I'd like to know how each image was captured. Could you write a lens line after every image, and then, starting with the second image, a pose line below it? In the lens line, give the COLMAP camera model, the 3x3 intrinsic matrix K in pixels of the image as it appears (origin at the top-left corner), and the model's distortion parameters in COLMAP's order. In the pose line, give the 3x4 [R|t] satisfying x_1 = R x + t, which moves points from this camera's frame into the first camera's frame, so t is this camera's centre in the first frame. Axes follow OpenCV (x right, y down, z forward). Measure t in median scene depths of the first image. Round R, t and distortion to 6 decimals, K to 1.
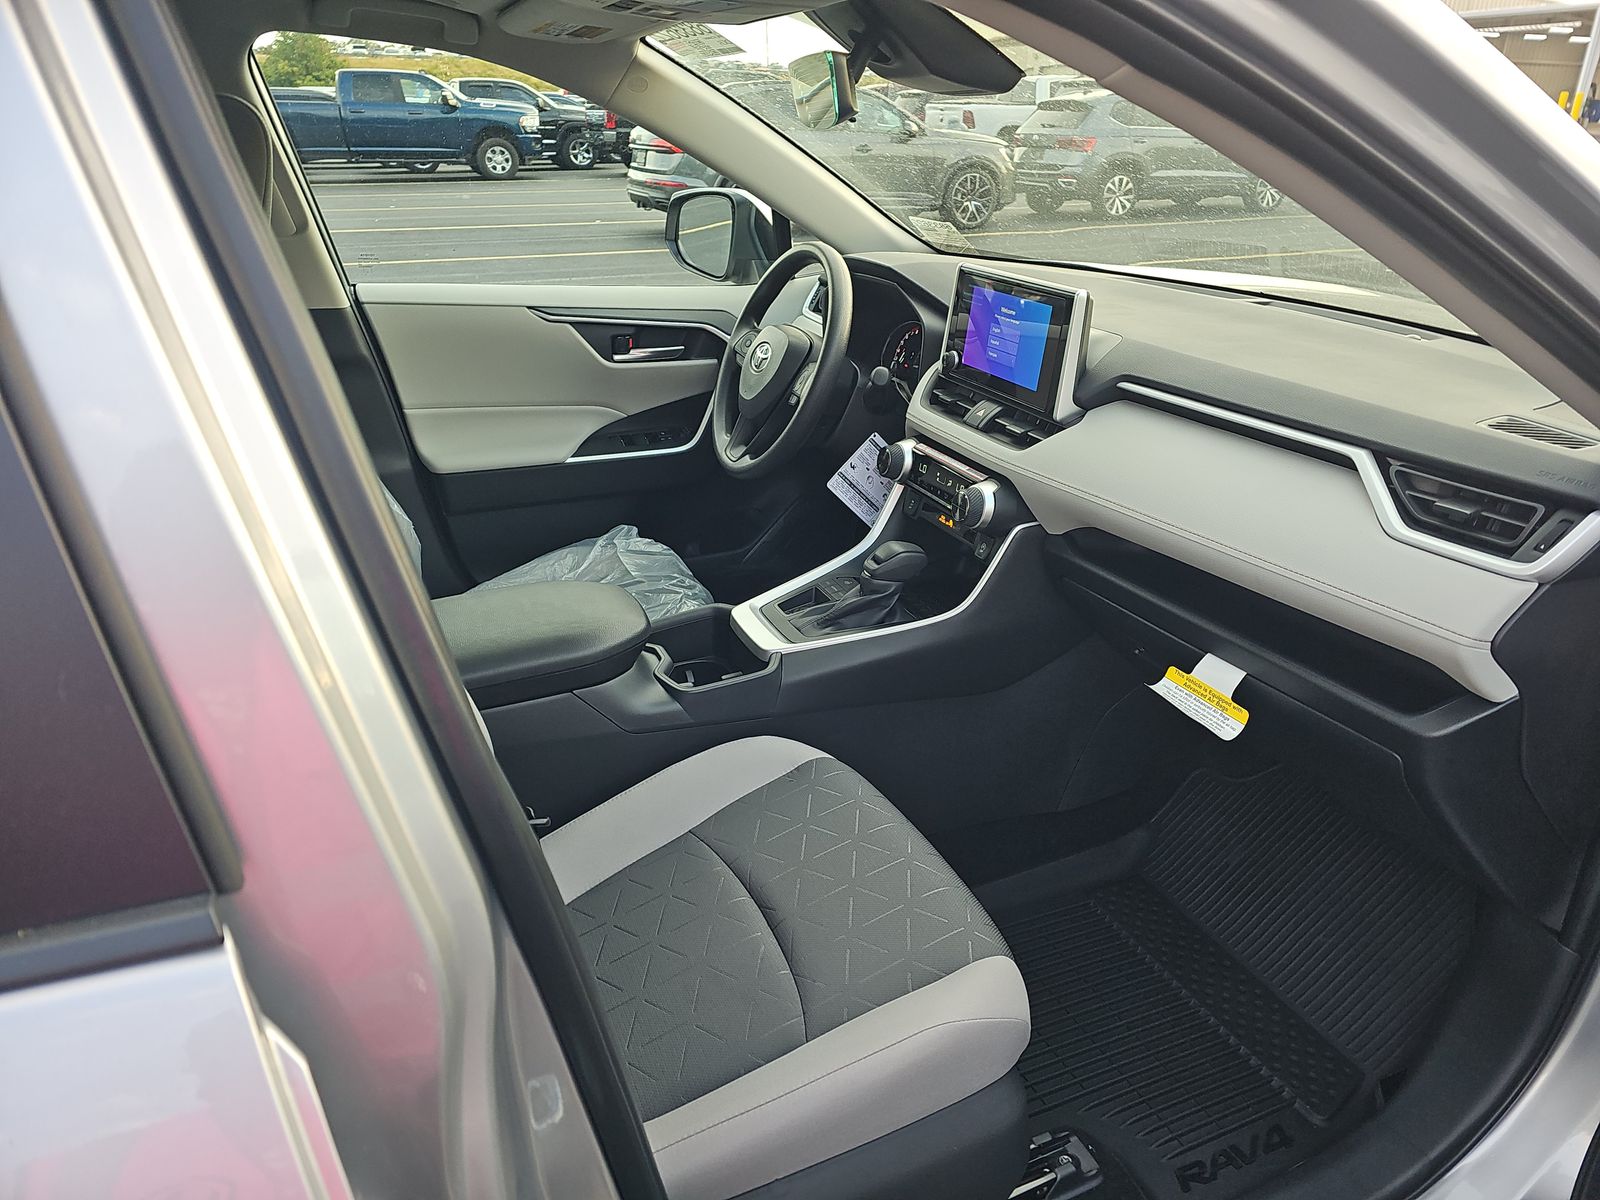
lens RADIAL K [[1091.9, 0, 777.9], [0, 1091.9, 603.6], [0, 0, 1]] dist [0.061681, -0.089303]
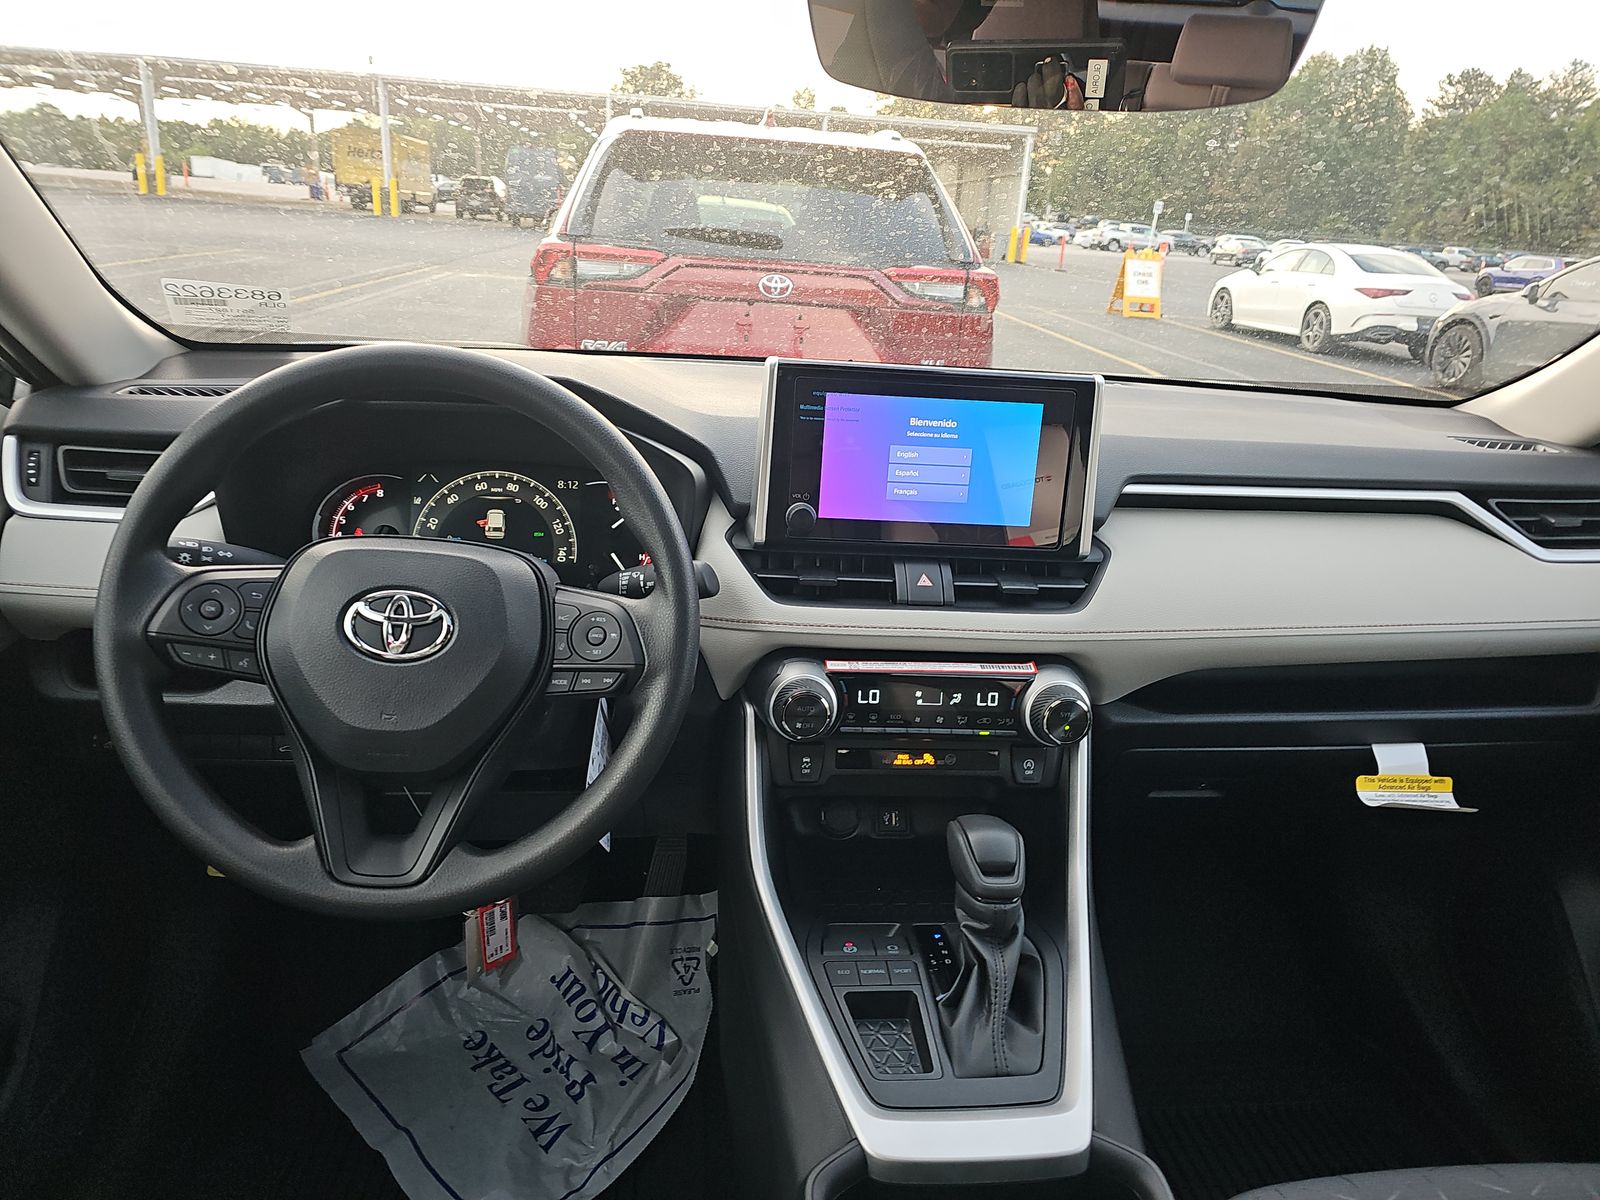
lens RADIAL K [[1056.9, 0, 763.8], [0, 1056.9, 573.0], [0, 0, 1]] dist [0.028328, 0.000832]
pose [[0.276068, -0.273064, 0.921532, -0.415754], [0.328059, 0.927984, 0.176698, -0.324768], [-0.903418, 0.253536, 0.345769, 0.889890]]
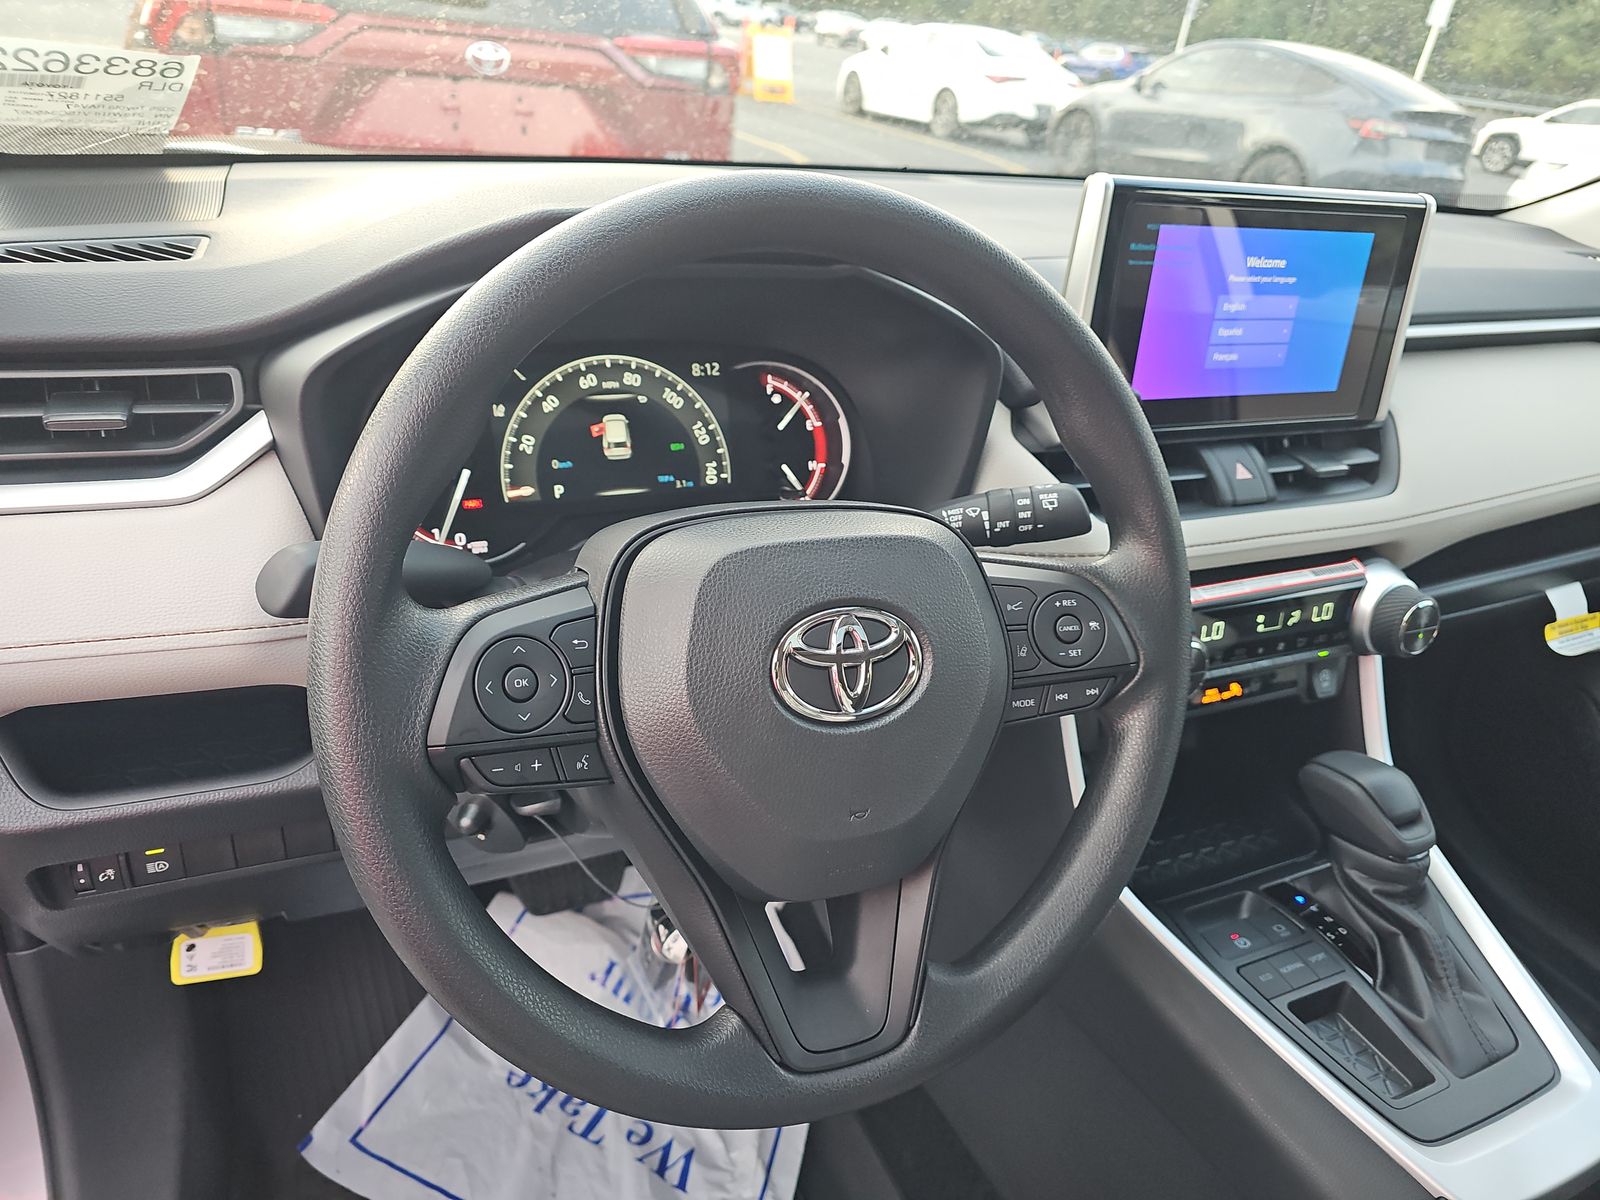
lens RADIAL K [[1091.9, 0, 777.9], [0, 1091.9, 603.6], [0, 0, 1]] dist [0.061681, -0.089303]
pose [[-0.057146, -0.459771, 0.886197, -0.279735], [0.316900, 0.833390, 0.452809, -0.427619], [-0.946736, 0.306712, 0.098077, 1.196122]]
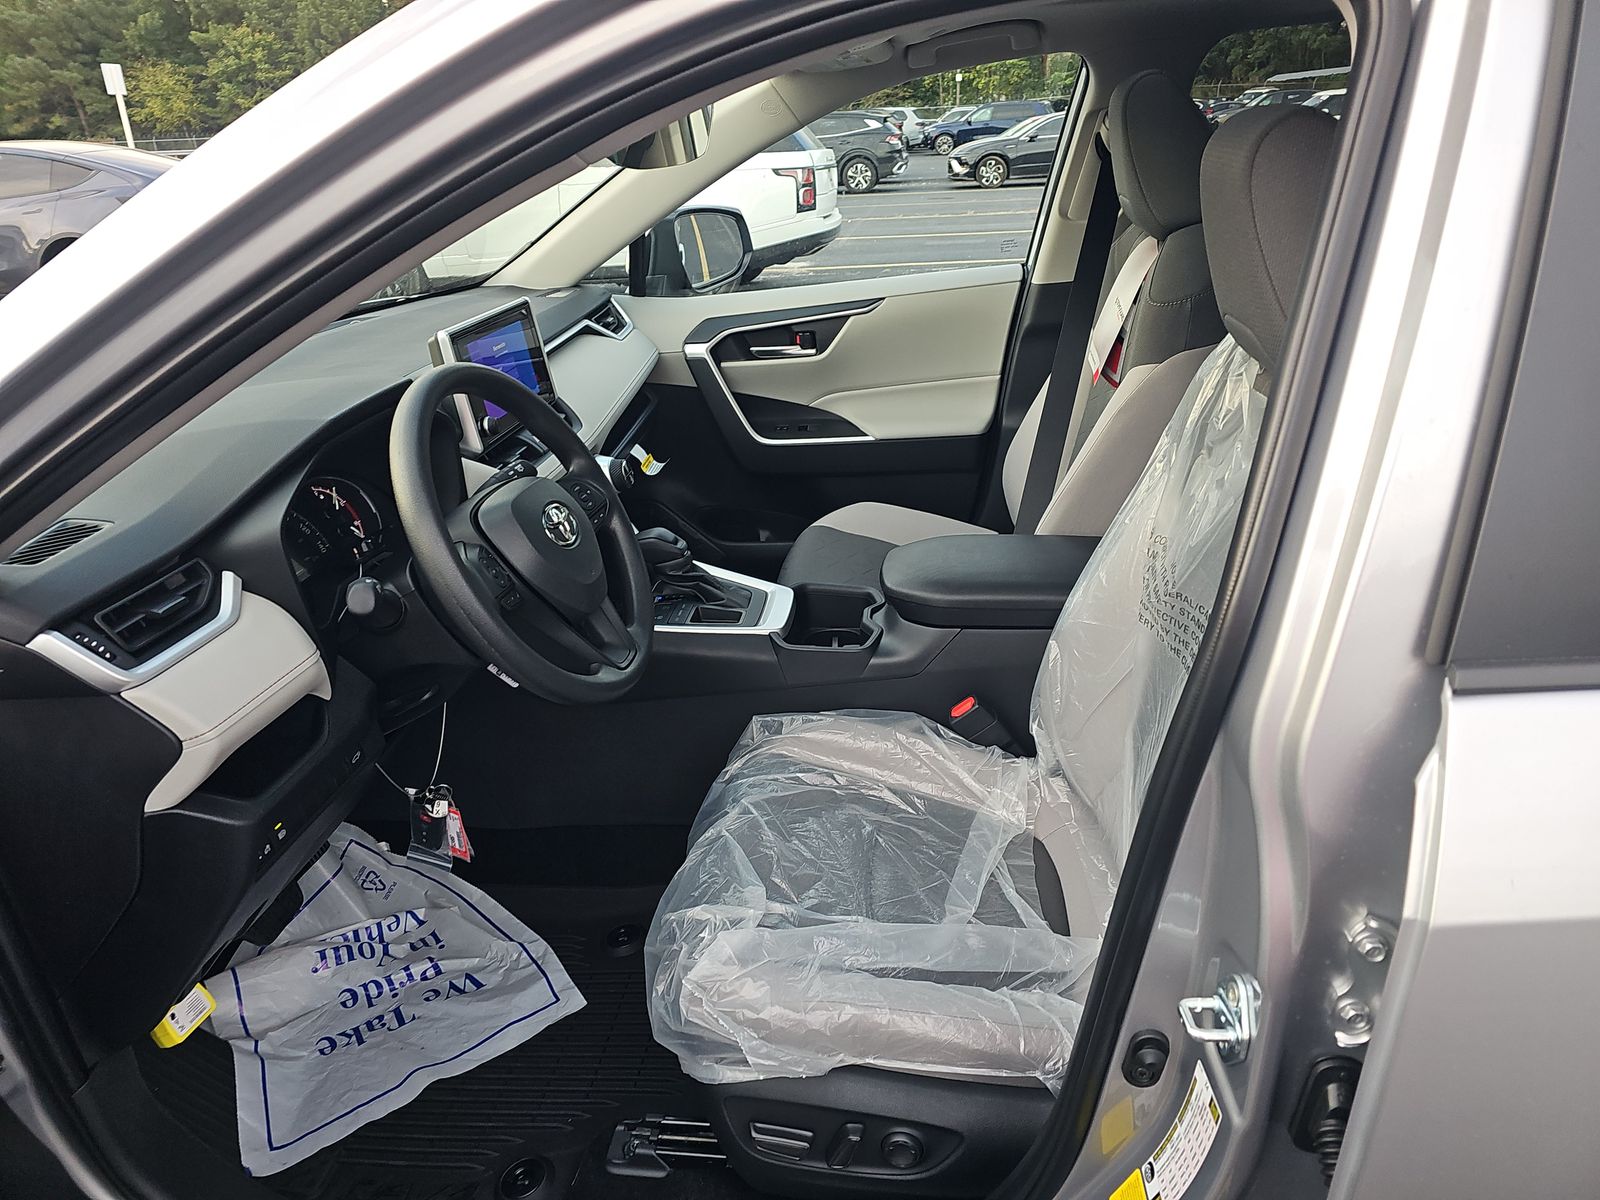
lens RADIAL K [[1091.9, 0, 777.9], [0, 1091.9, 603.6], [0, 0, 1]] dist [0.061681, -0.089303]
pose [[-0.871513, -0.125314, 0.474090, -0.545497], [0.270645, 0.683289, 0.678135, -0.731969], [-0.408920, 0.719314, -0.561580, 1.650523]]
